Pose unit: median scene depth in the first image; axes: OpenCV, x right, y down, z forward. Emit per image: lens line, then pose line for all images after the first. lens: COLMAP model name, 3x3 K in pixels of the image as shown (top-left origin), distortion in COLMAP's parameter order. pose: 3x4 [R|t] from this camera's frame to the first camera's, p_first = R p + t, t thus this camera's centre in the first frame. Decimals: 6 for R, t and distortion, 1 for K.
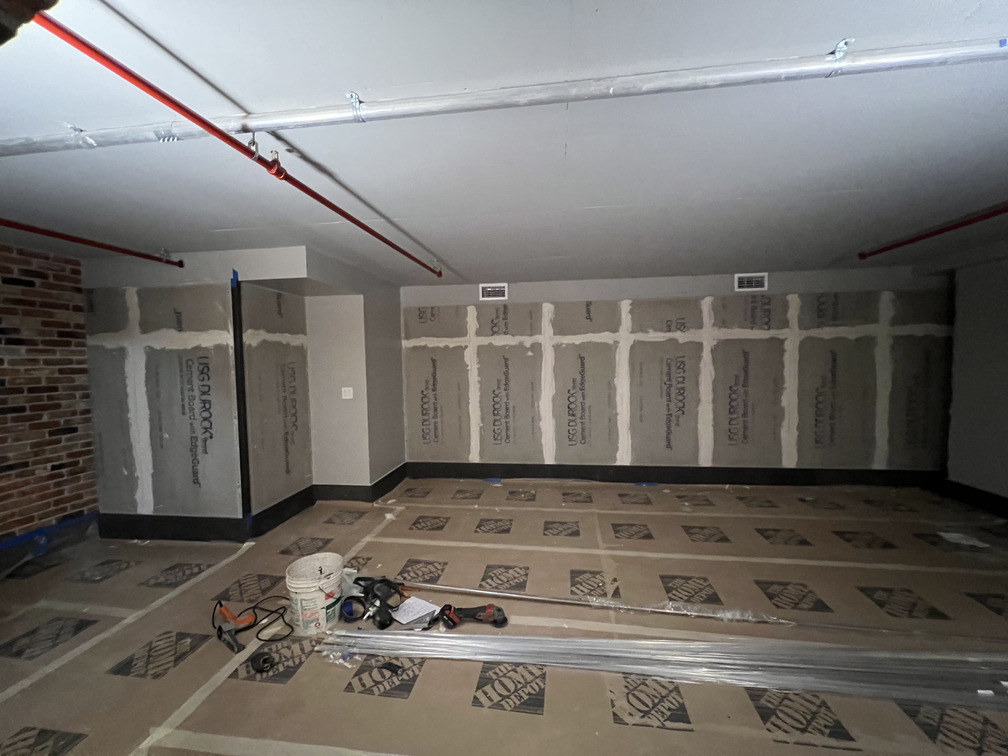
lens RADIAL K [[403.4, 0, 504.0], [0, 403.4, 378.0], [0, 0, 1]] dist [-0.002055, 0.000105]
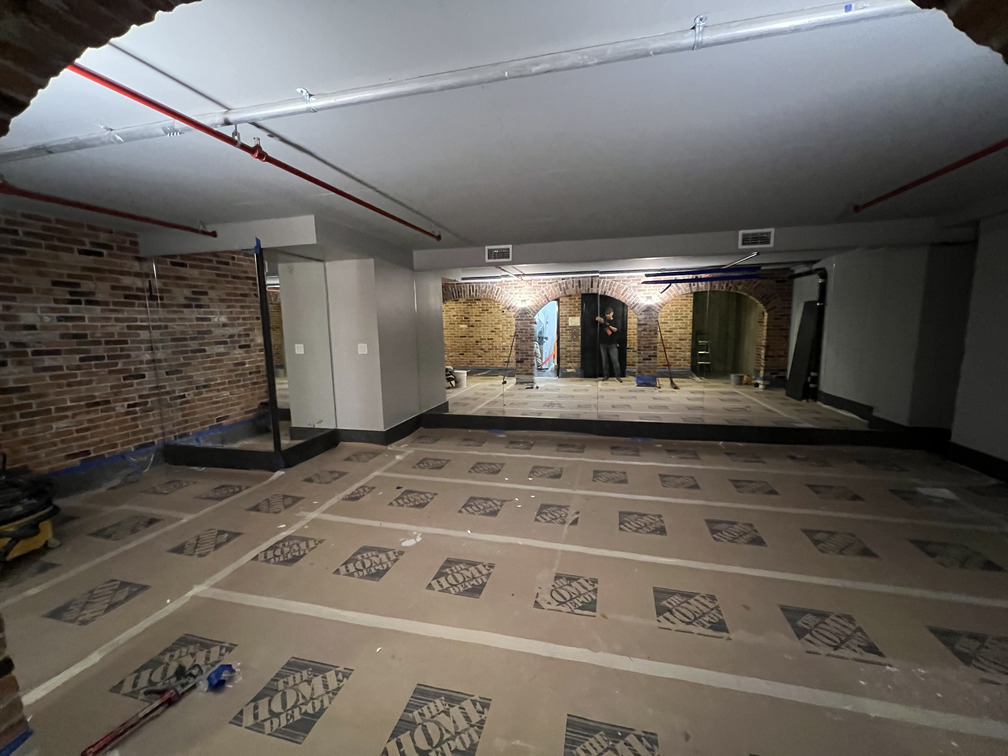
lens RADIAL K [[403.4, 0, 504.0], [0, 403.4, 378.0], [0, 0, 1]] dist [-0.002055, 0.000105]
pose [[0.993940, 0.014533, -0.108955, 0.169308], [-0.005060, 0.996220, 0.086714, 0.025803], [0.109804, -0.085637, 0.990257, -0.097186]]
